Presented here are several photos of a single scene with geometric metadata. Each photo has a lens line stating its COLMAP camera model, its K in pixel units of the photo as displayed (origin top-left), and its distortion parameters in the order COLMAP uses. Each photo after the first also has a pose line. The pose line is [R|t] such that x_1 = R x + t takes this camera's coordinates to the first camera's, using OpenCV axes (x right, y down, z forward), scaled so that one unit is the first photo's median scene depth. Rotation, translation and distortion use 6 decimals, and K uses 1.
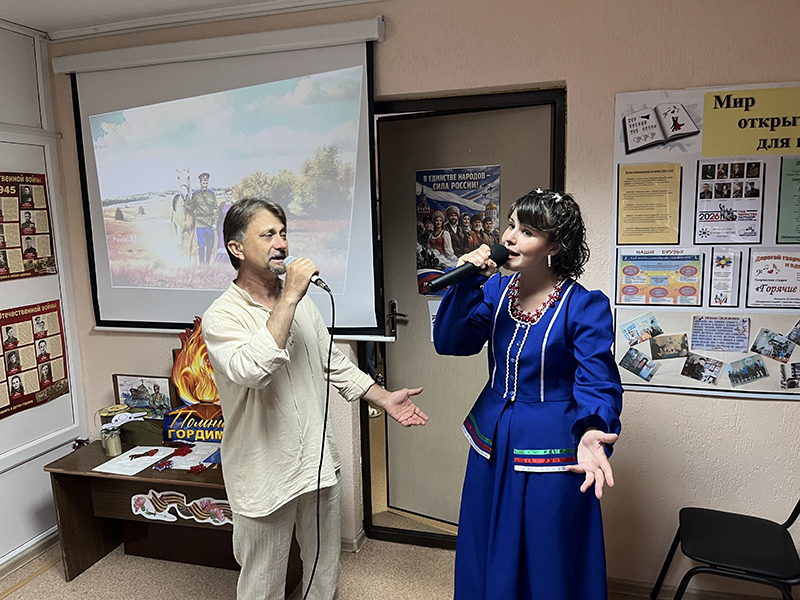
lens RADIAL K [[603.9, 0, 397.6], [0, 603.9, 300.2], [0, 0, 1]] dist [0.094054, -0.135017]
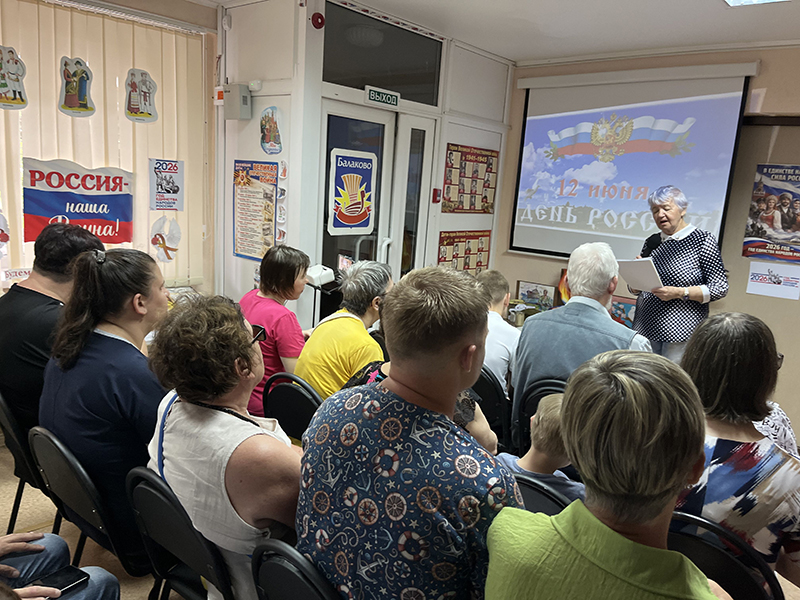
lens RADIAL K [[615.9, 0, 396.6], [0, 615.9, 304.1], [0, 0, 1]] dist [0.071701, -0.104440]
pose [[0.904373, 0.164658, -0.393698, -0.113680], [-0.153333, 0.986333, 0.060293, 0.142399], [0.398245, 0.005839, 0.917260, -0.637379]]
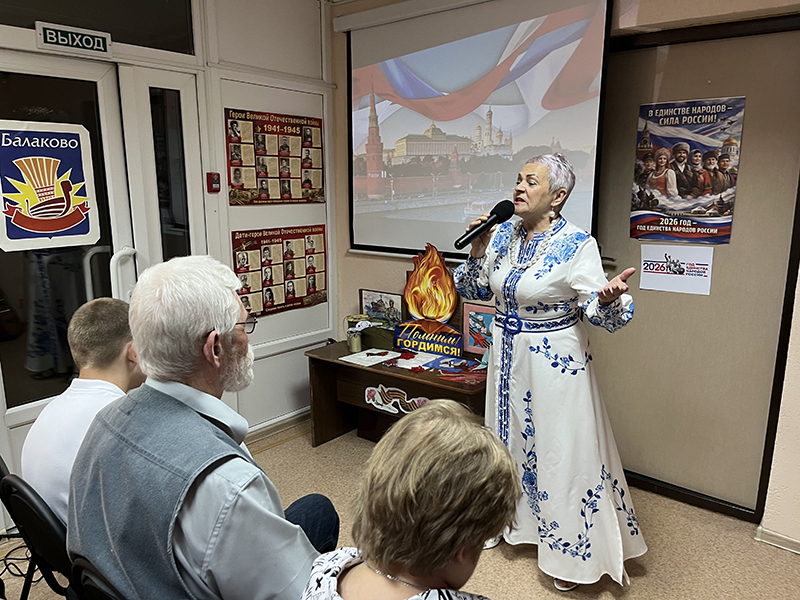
lens RADIAL K [[613.1, 0, 399.4], [0, 613.1, 307.2], [0, 0, 1]] dist [0.067306, -0.088640]
pose [[0.922944, 0.100832, -0.371492, 0.060960], [-0.080244, 0.994278, 0.070513, 0.069965], [0.376477, -0.035269, 0.925755, -0.090286]]
